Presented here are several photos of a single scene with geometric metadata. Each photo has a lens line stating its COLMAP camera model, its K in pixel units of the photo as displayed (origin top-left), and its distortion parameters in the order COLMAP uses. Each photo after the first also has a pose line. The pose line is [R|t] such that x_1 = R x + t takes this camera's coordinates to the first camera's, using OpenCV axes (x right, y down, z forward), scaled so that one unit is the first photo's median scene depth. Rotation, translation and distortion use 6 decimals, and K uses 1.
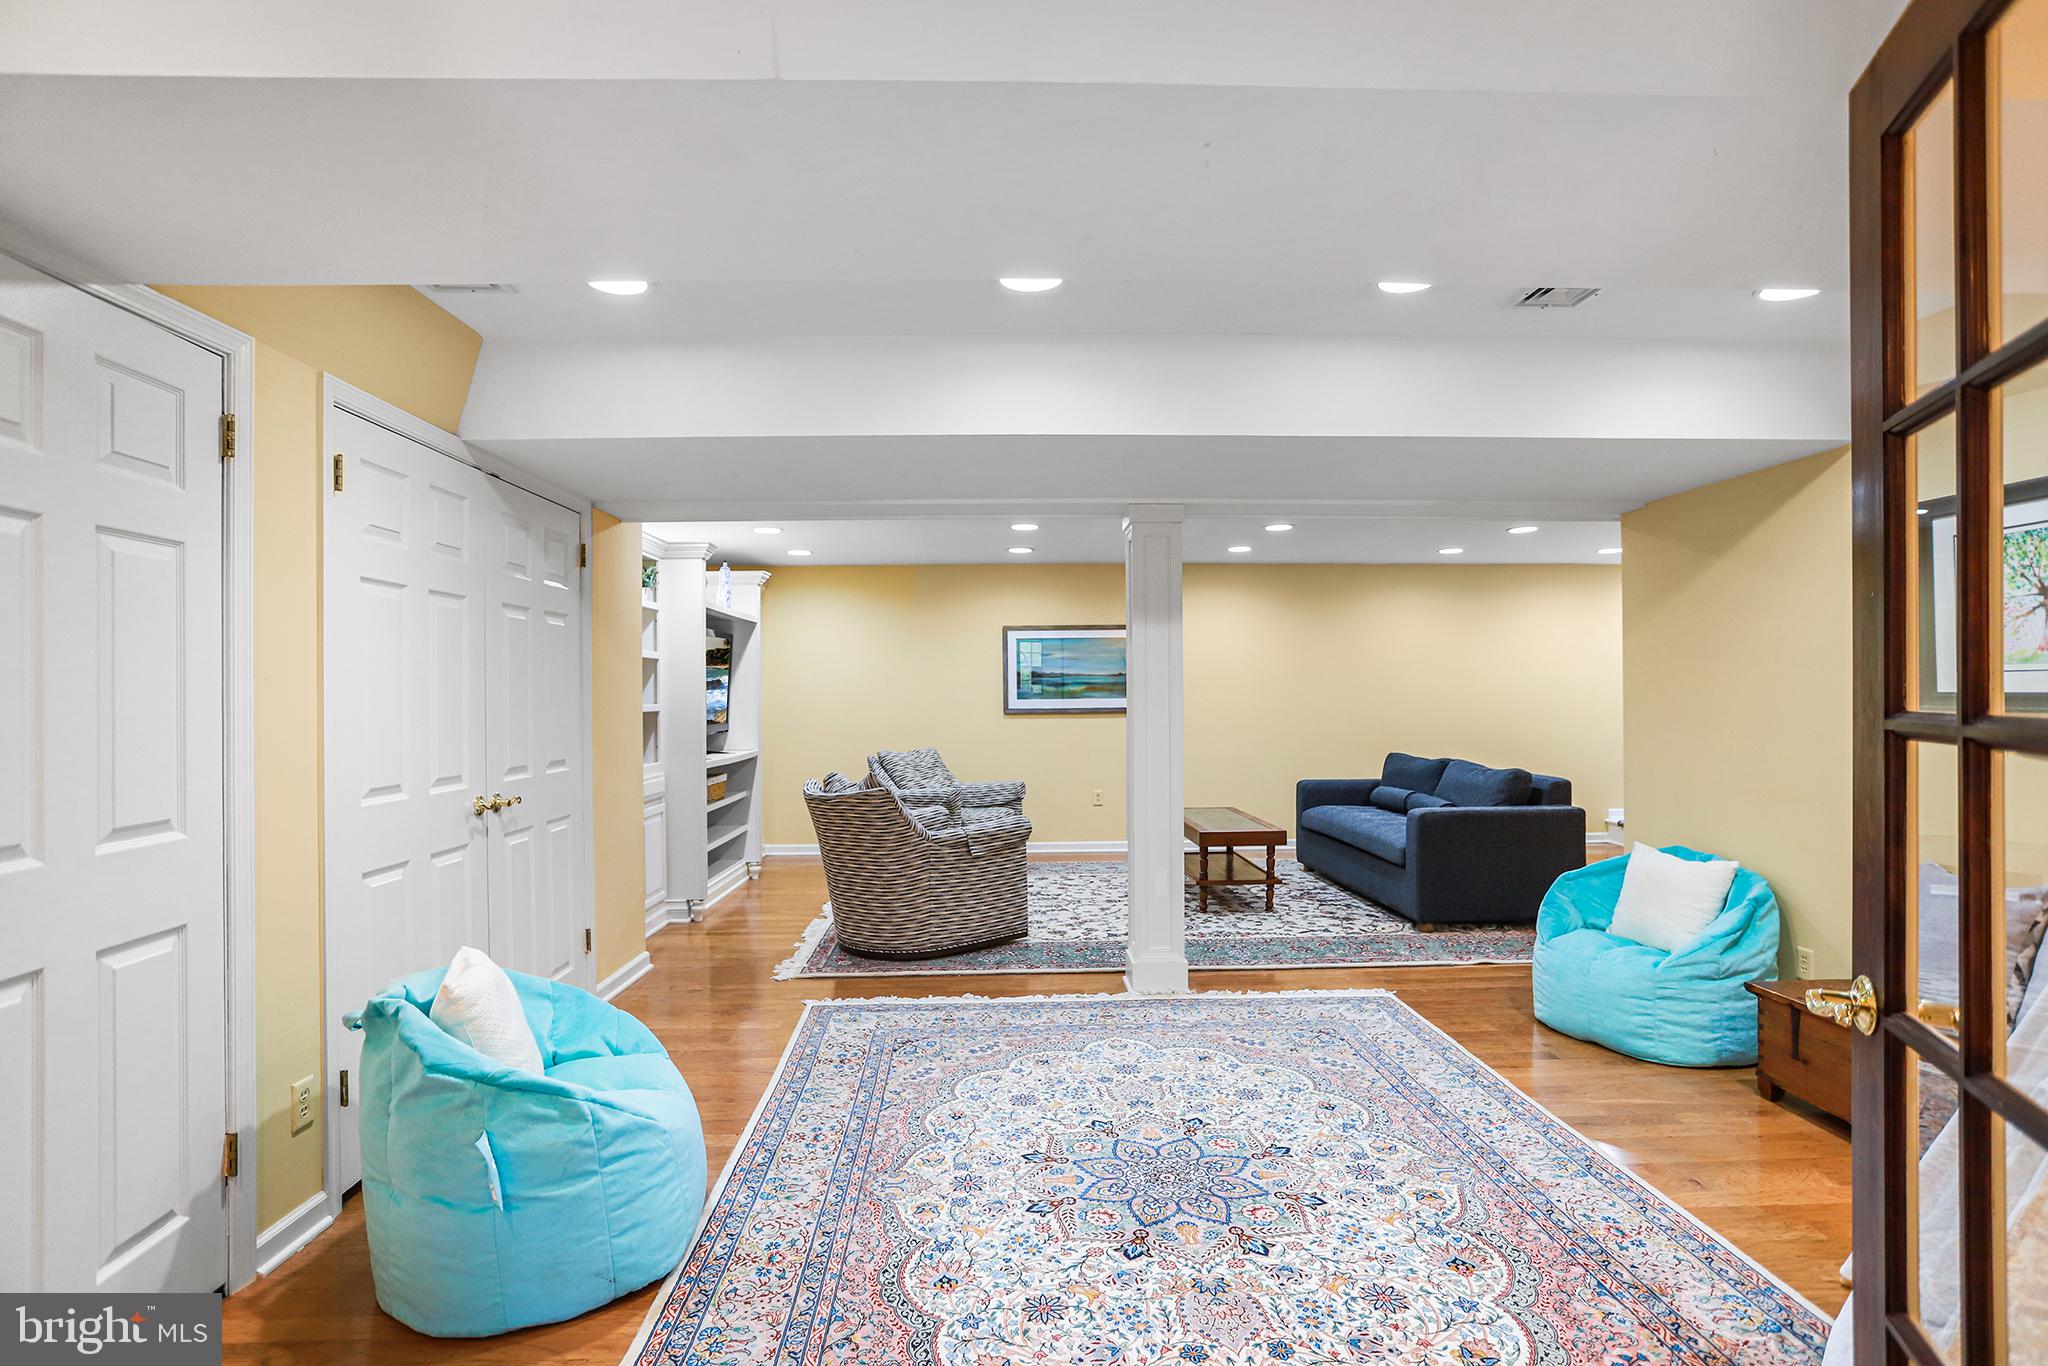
lens RADIAL K [[996.4, 0, 1014.6], [0, 996.4, 684.9], [0, 0, 1]] dist [-0.043920, 0.008634]
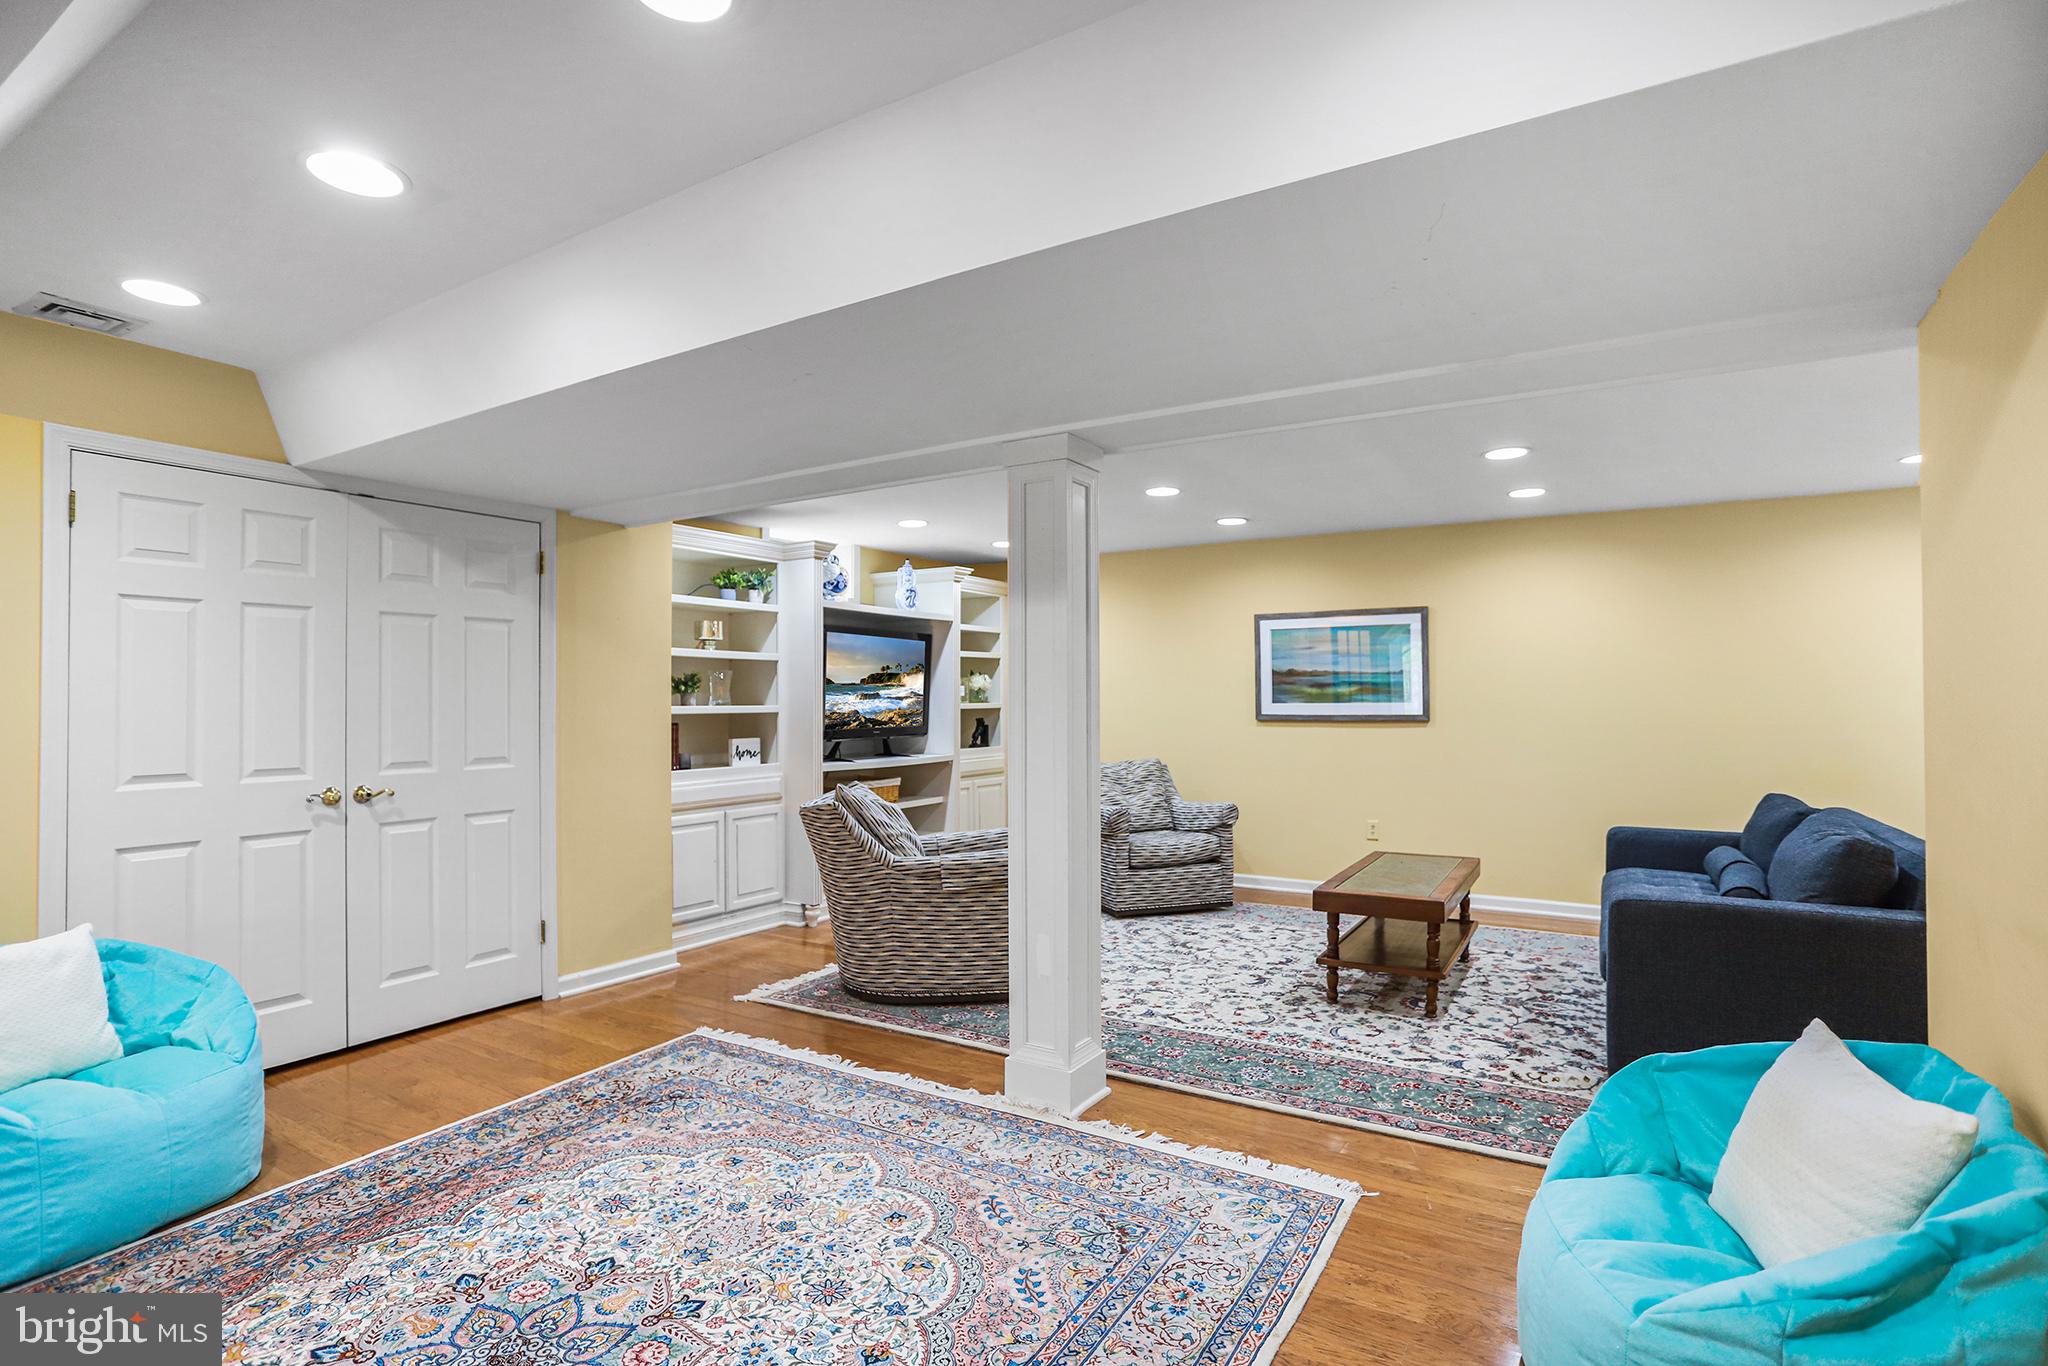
lens RADIAL K [[996.4, 0, 1037.7], [0, 996.4, 689.5], [0, 0, 1]] dist [-0.043920, 0.008634]
pose [[0.839139, -0.000884, -0.543916, 0.548261], [0.002266, 0.999996, 0.001871, 0.002190], [0.543912, -0.002803, 0.839137, 0.393950]]
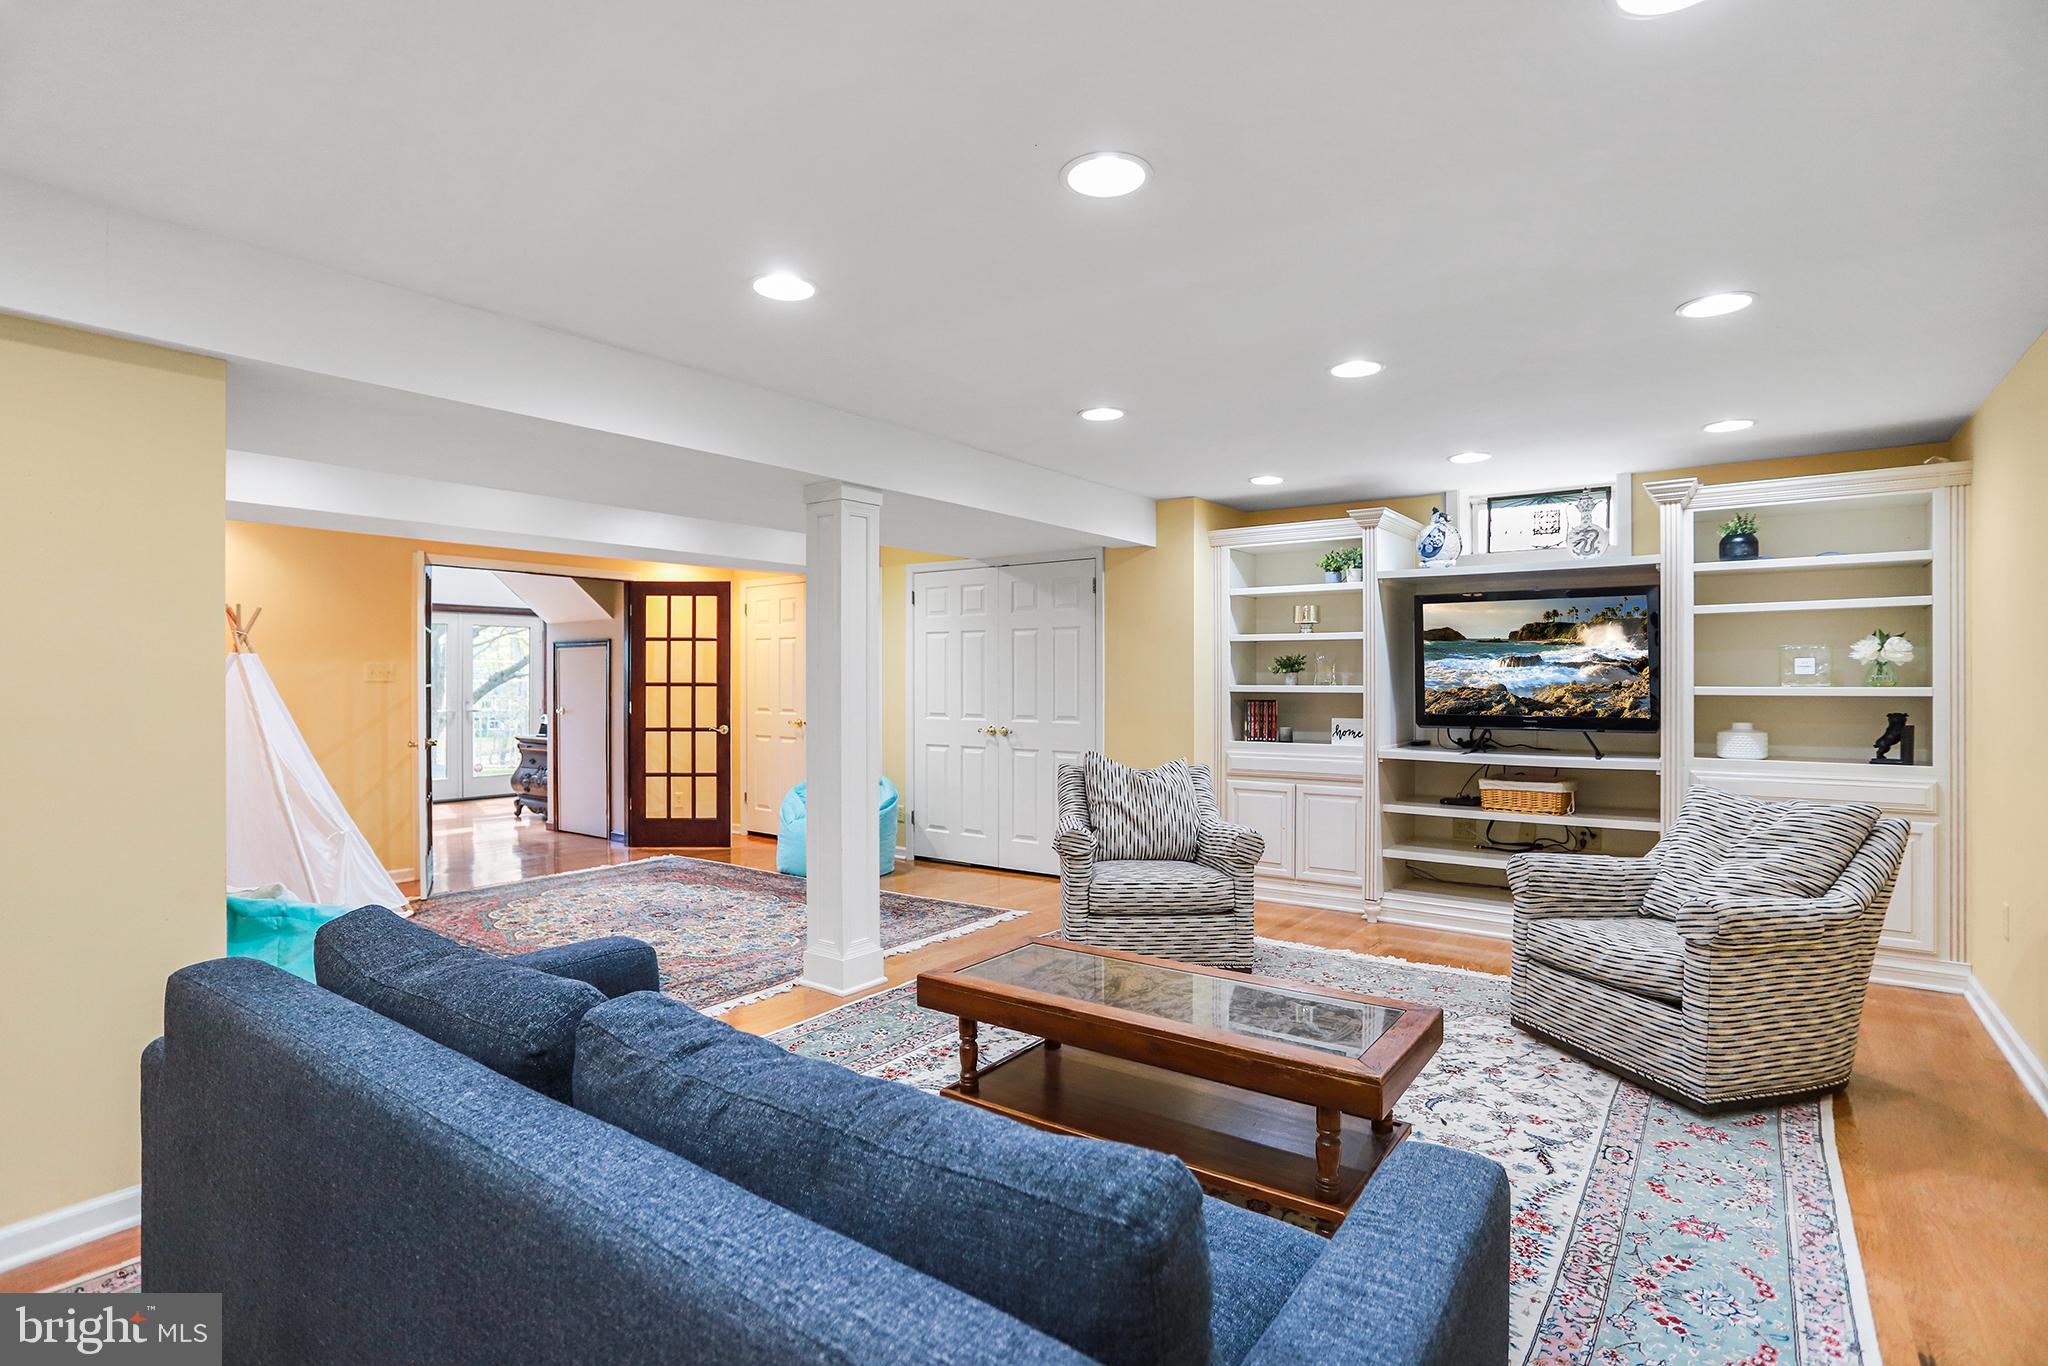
lens RADIAL K [[996.4, 0, 1025.7], [0, 996.4, 681.9], [0, 0, 1]] dist [-0.043920, 0.008634]
pose [[-0.613742, 0.003992, -0.789497, 0.818346], [0.009023, 0.999957, -0.001958, 0.019416], [0.789455, -0.008325, -0.613751, 1.794736]]
